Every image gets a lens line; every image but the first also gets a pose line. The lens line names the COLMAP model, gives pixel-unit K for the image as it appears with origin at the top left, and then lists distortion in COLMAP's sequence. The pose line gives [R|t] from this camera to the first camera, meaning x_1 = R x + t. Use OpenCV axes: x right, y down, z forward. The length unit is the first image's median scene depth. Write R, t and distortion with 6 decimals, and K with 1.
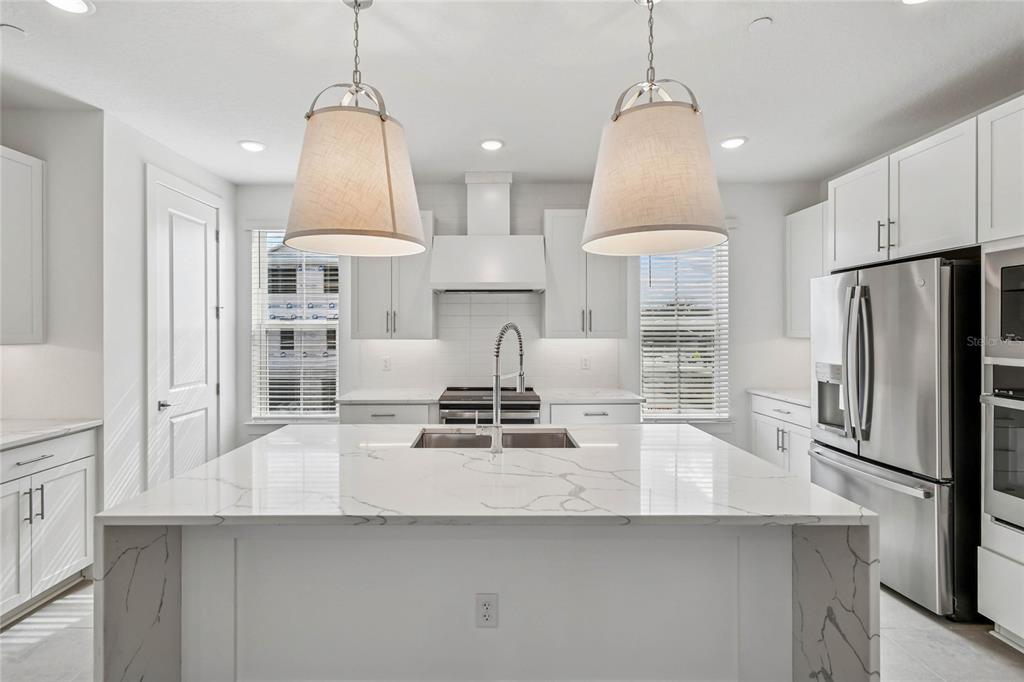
lens RADIAL K [[462.6, 0, 509.1], [0, 462.6, 332.1], [0, 0, 1]] dist [-0.011150, 0.001150]
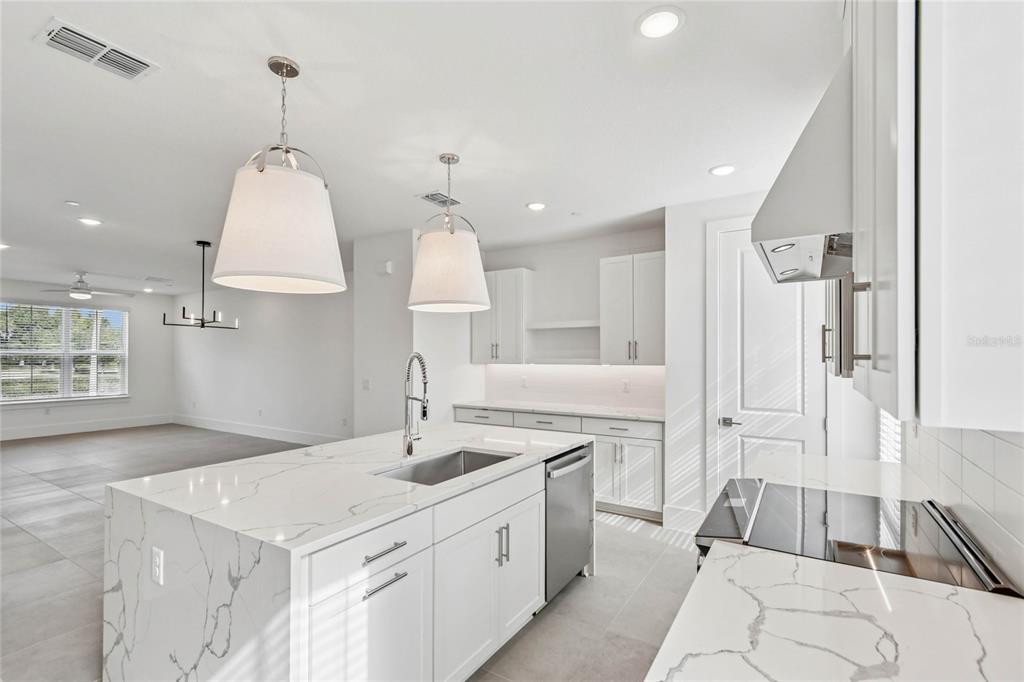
lens RADIAL K [[462.6, 0, 511.4], [0, 462.6, 349.7], [0, 0, 1]] dist [-0.011150, 0.001150]
pose [[-0.548234, -0.010657, -0.836257, 0.562781], [-0.005514, 0.999943, -0.009128, -0.009431], [0.836307, -0.000393, -0.548261, 1.282519]]
